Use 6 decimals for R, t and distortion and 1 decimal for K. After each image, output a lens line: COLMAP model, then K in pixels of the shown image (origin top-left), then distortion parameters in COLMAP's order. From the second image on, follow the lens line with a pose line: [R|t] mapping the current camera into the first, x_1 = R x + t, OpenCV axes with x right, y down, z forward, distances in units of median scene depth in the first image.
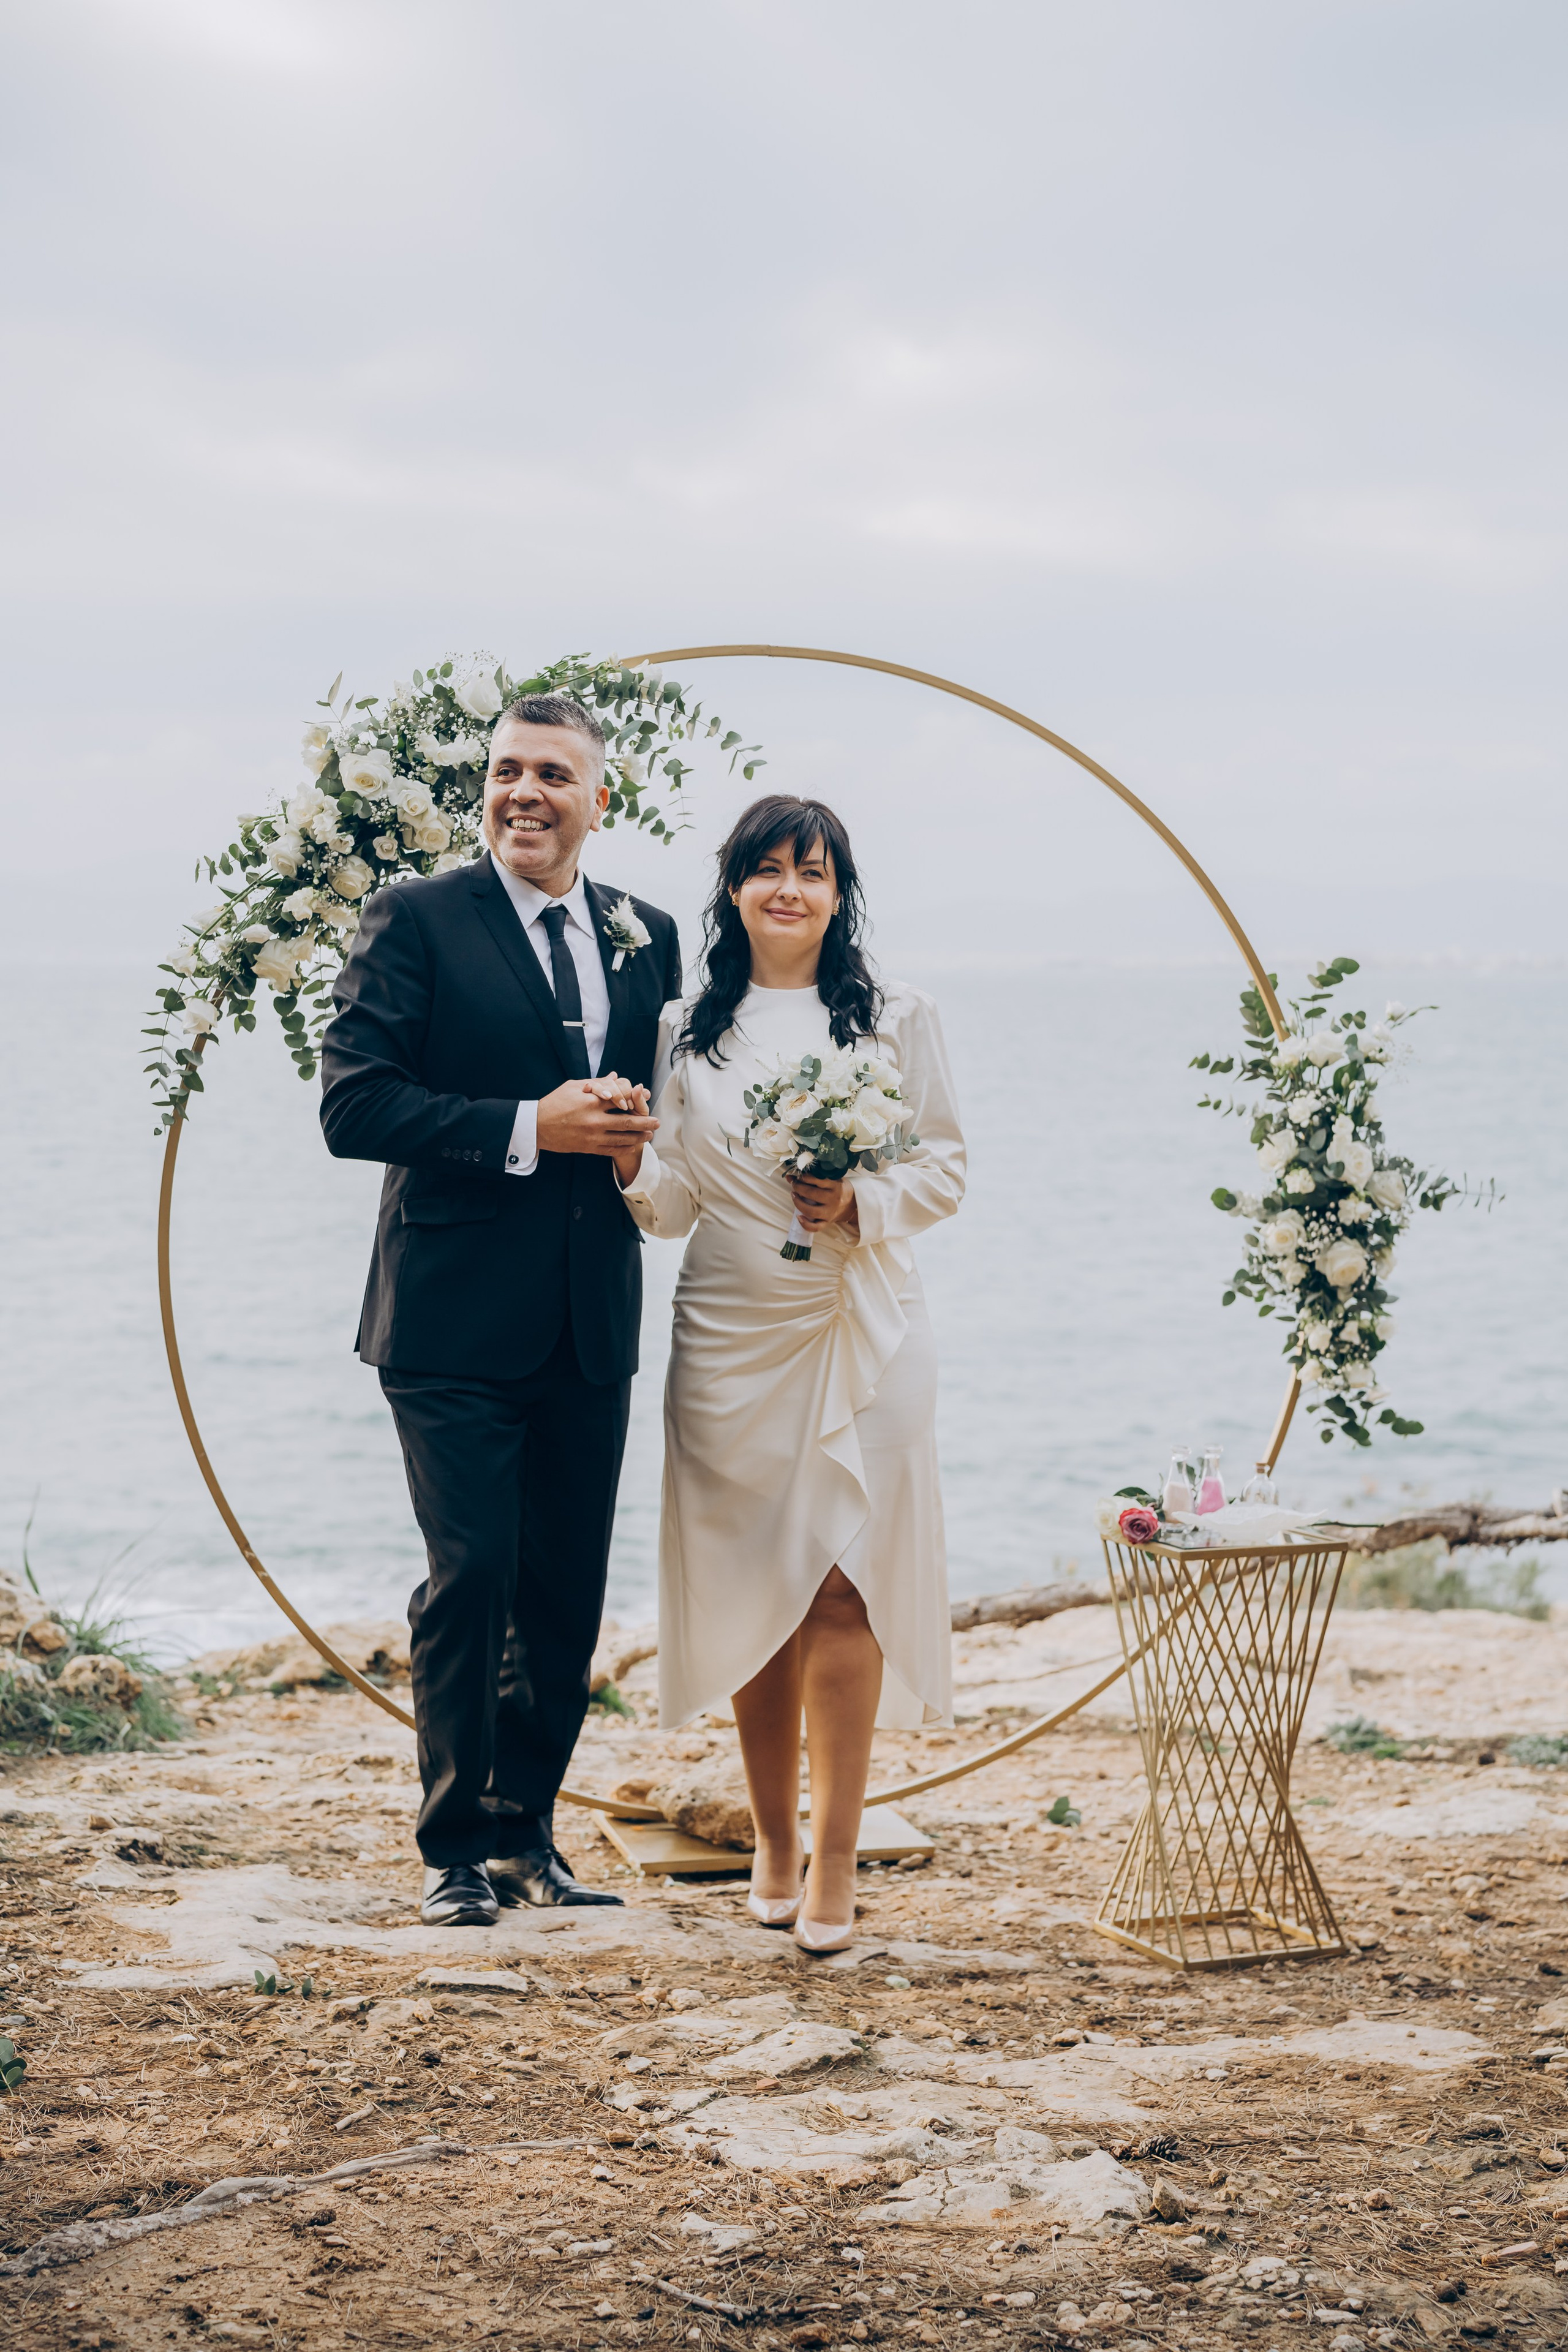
lens RADIAL K [[3305.4, 0, 774.9], [0, 3305.4, 1159.2], [0, 0, 1]] dist [0.098385, 0.000000]
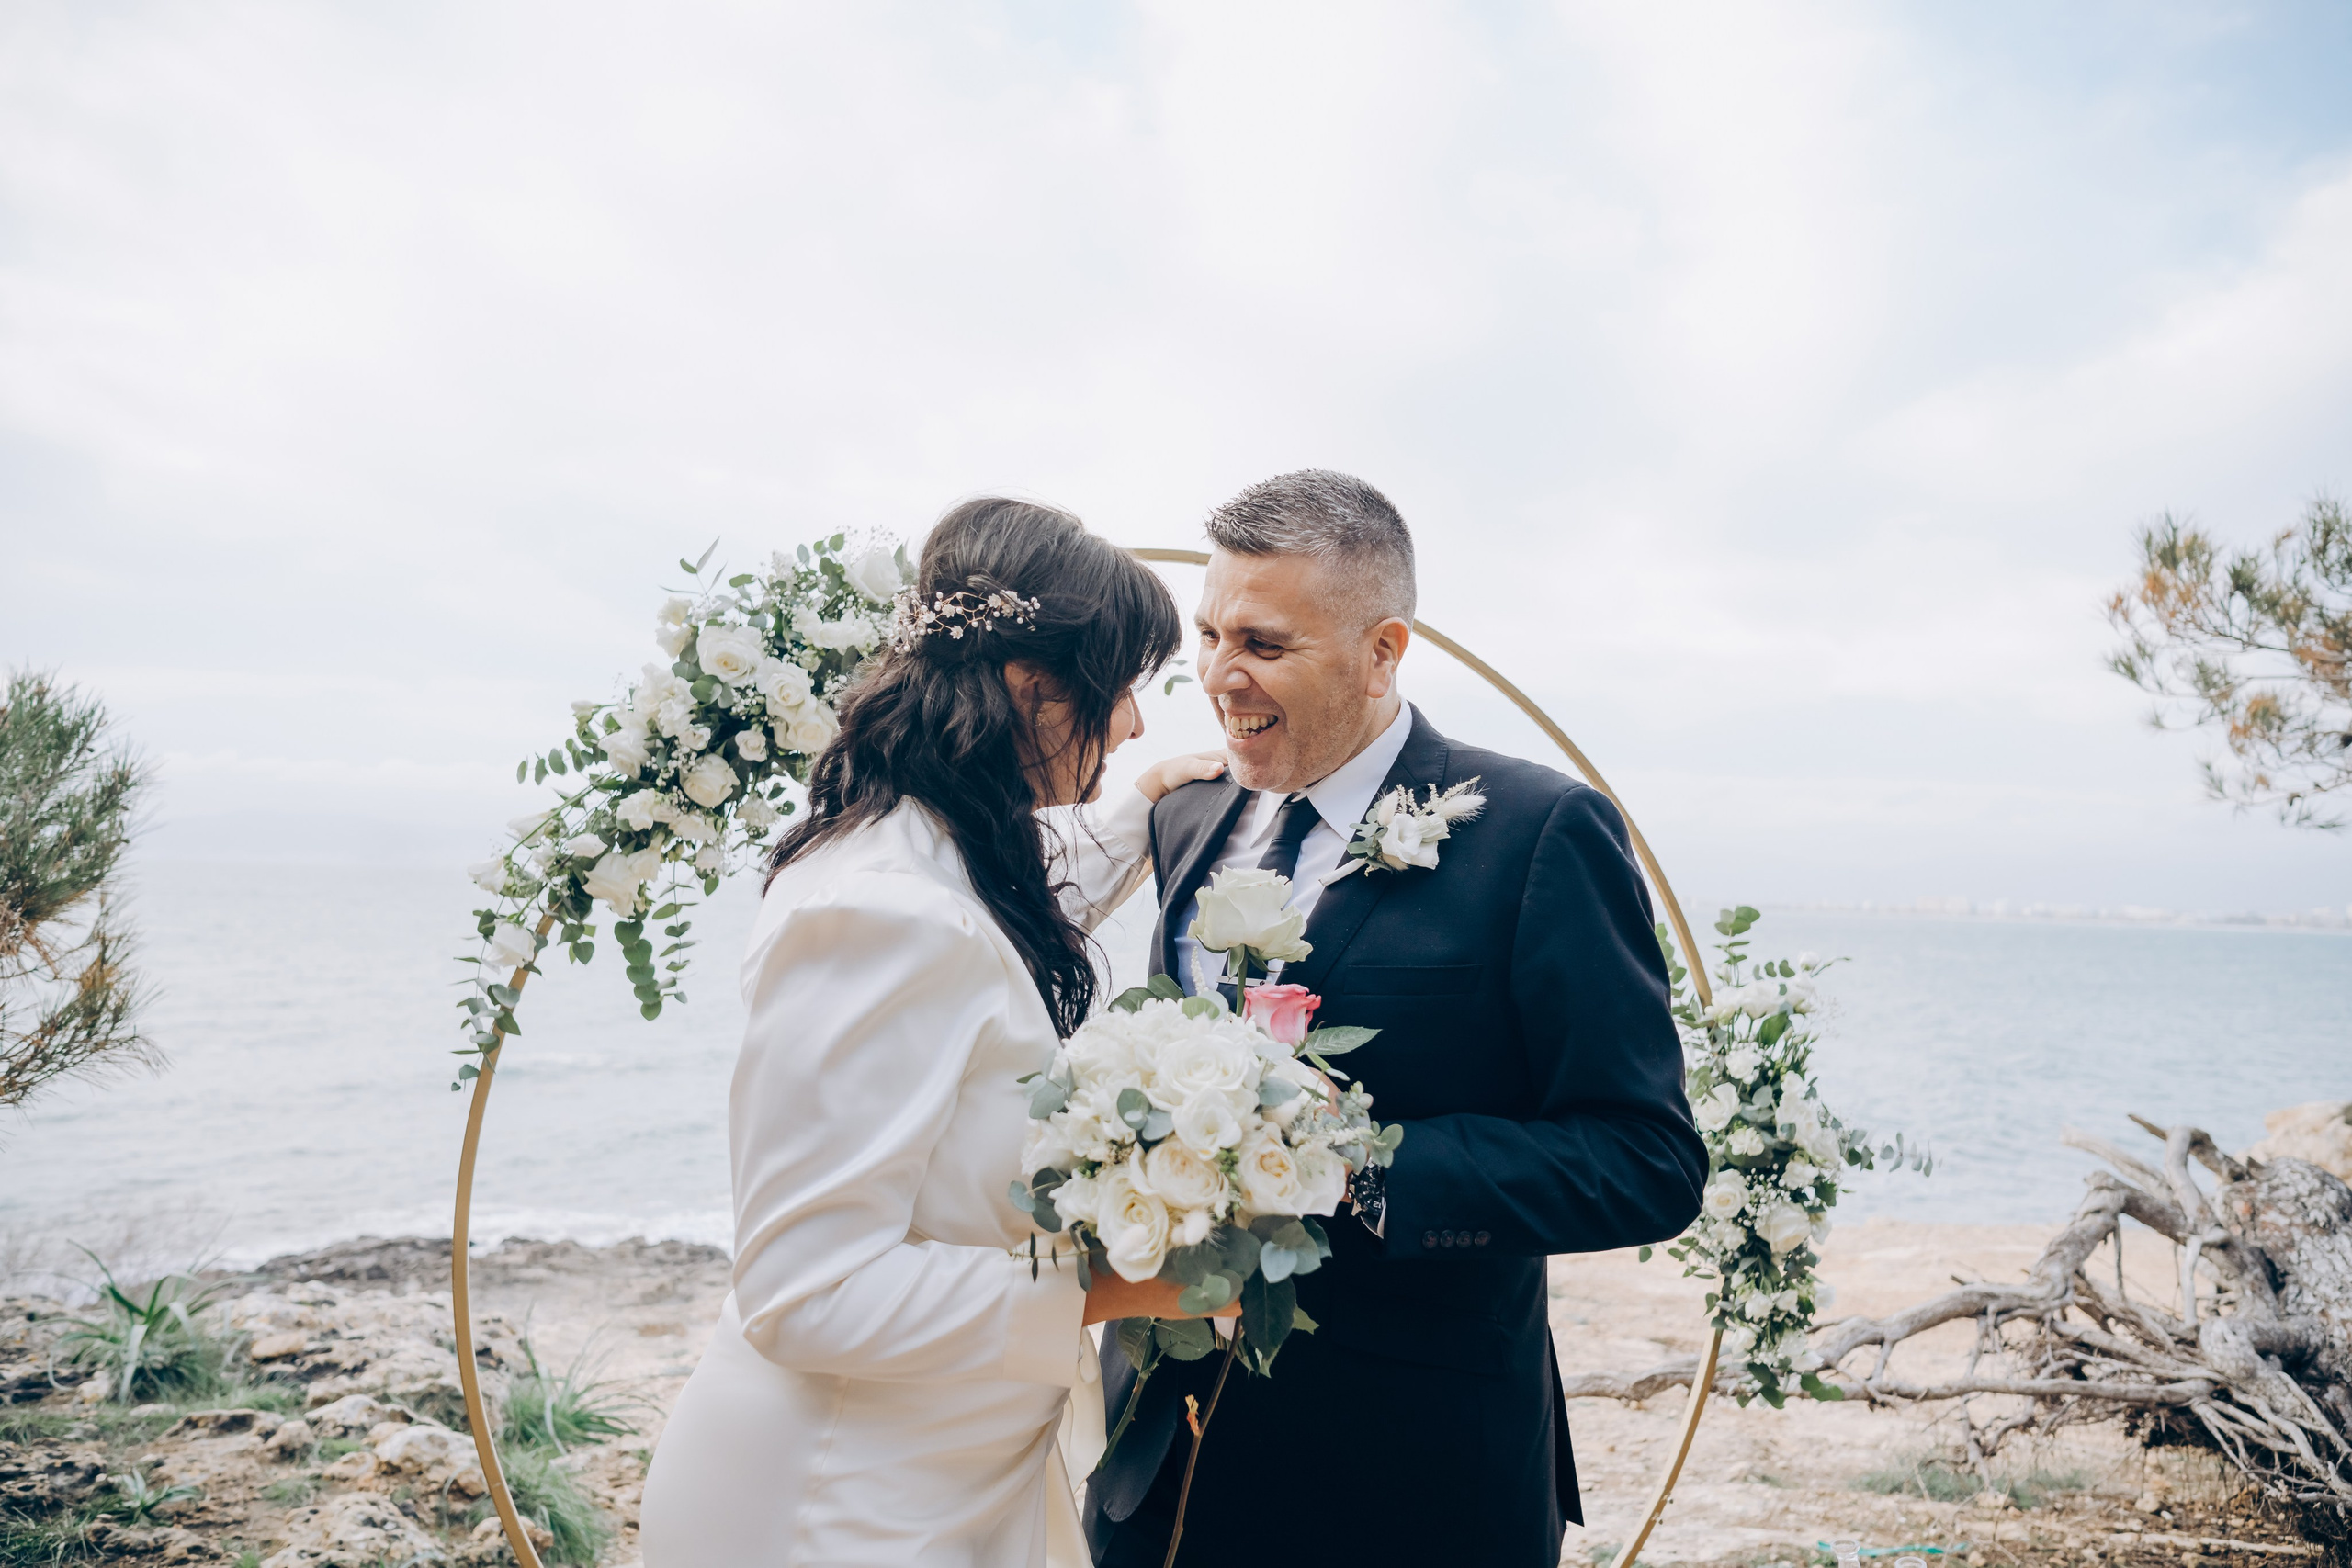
lens RADIAL K [[1596.0, 0, 1178.1], [0, 1596.0, 826.6], [0, 0, 1]] dist [0.008710, 0.001164]
pose [[0.996932, 0.027451, 0.073296, -0.039872], [-0.020015, 0.994754, -0.100315, -0.035858], [-0.075665, 0.098540, 0.992252, 0.593940]]
